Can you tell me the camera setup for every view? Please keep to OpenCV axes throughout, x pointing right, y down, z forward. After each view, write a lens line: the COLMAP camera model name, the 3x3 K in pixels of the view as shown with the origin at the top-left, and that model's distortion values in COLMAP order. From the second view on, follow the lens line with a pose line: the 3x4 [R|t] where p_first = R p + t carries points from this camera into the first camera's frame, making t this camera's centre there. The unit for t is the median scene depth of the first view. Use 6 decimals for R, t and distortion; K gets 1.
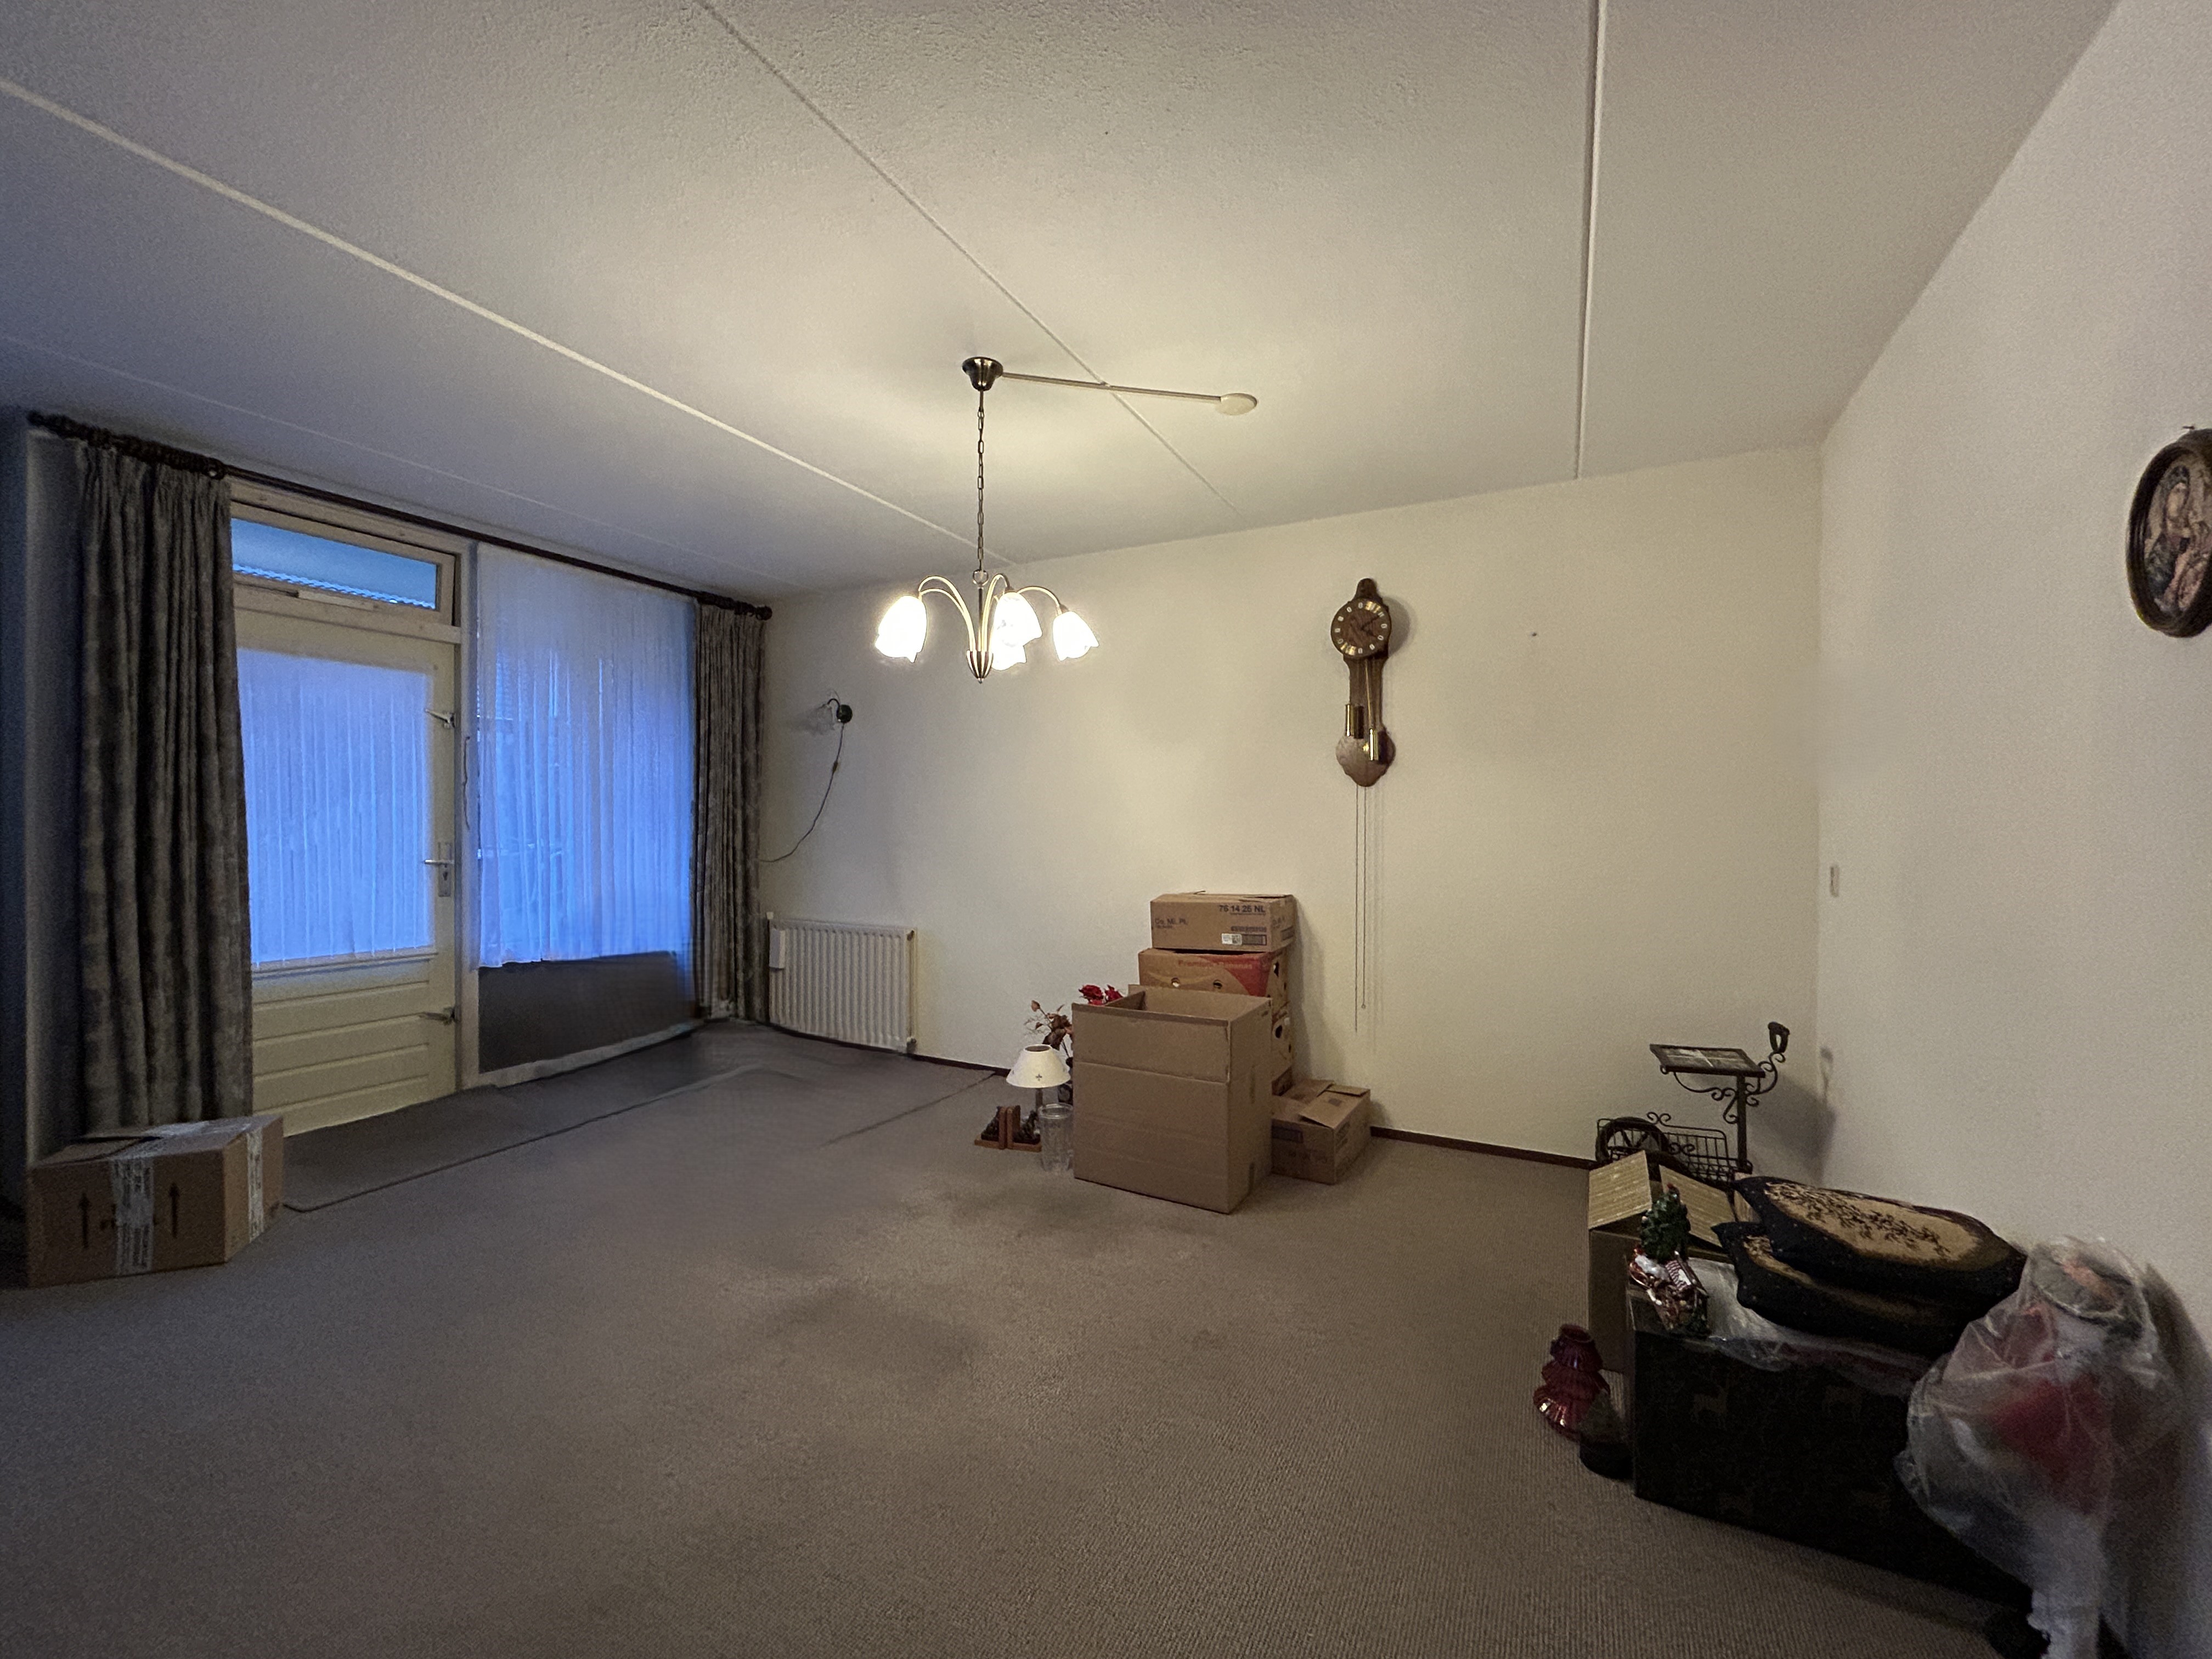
lens RADIAL K [[900.9, 0, 1105.7], [0, 900.9, 834.6], [0, 0, 1]] dist [0.001693, 0.000323]
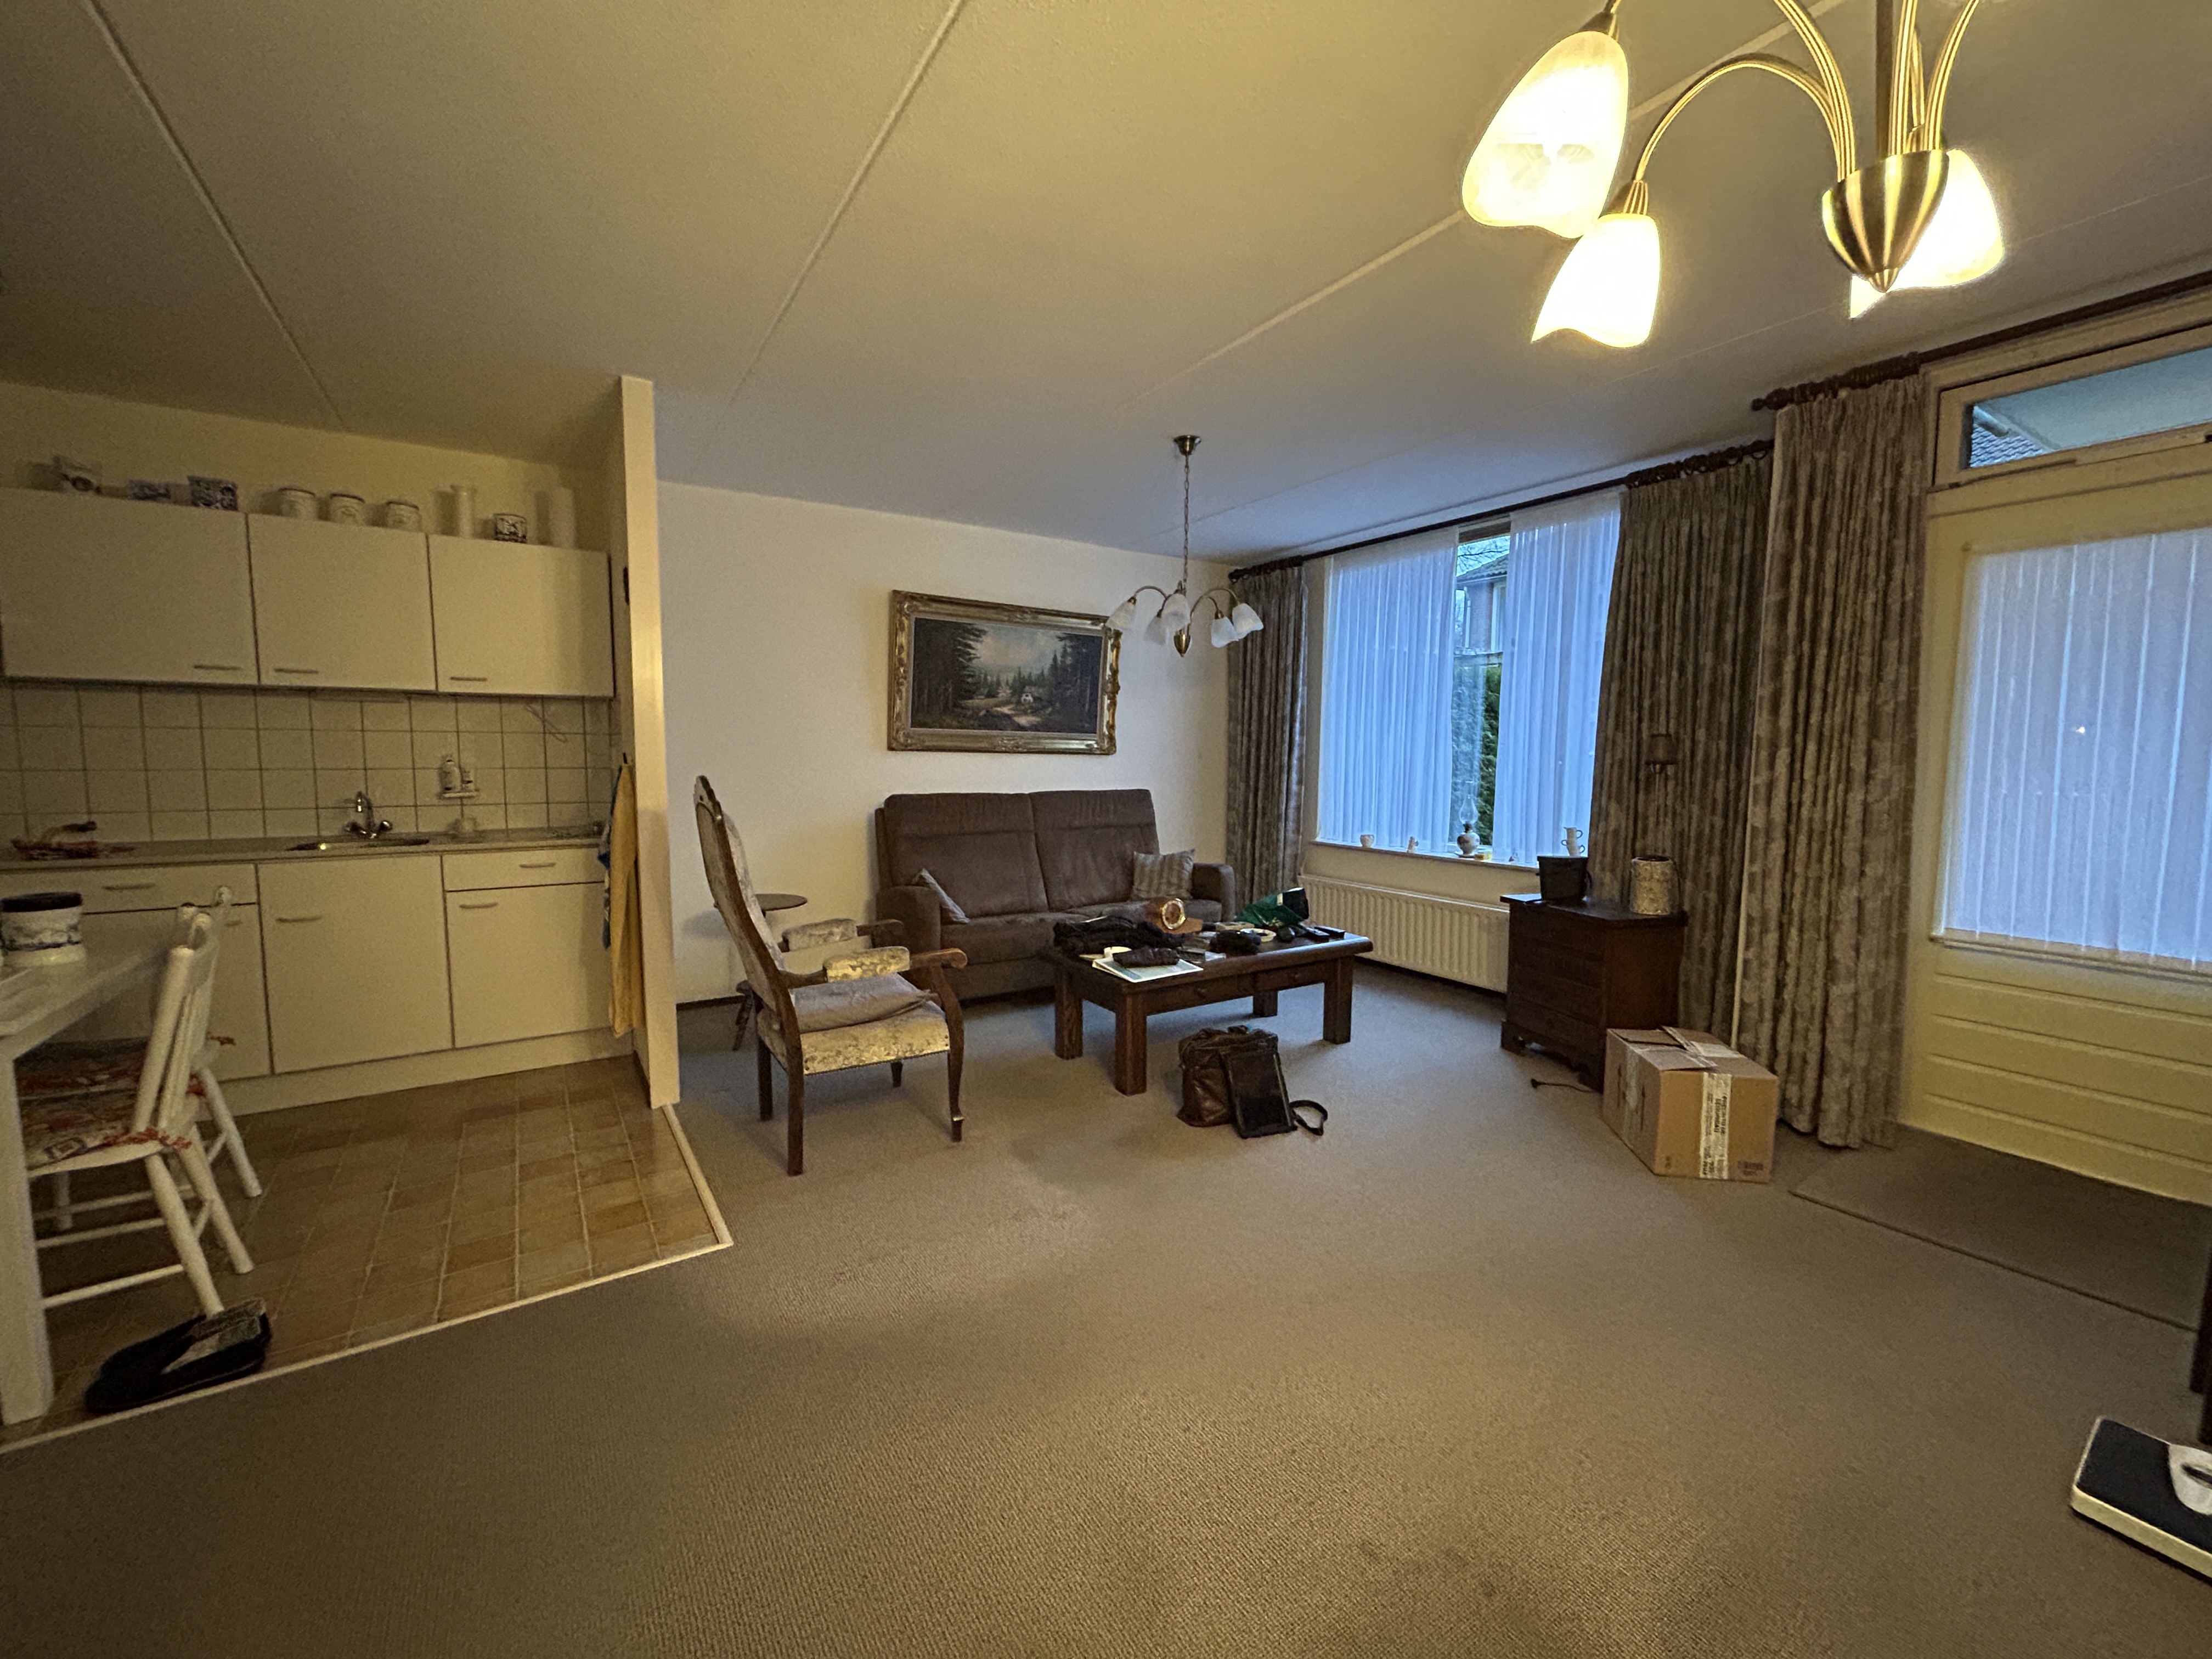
lens RADIAL K [[900.9, 0, 1105.1], [0, 900.9, 823.6], [0, 0, 1]] dist [0.001693, 0.000323]
pose [[-0.497278, 0.061824, -0.865386, 0.203873], [-0.020348, 0.996352, 0.082873, -0.011864], [0.867353, 0.058820, -0.494206, 0.772478]]
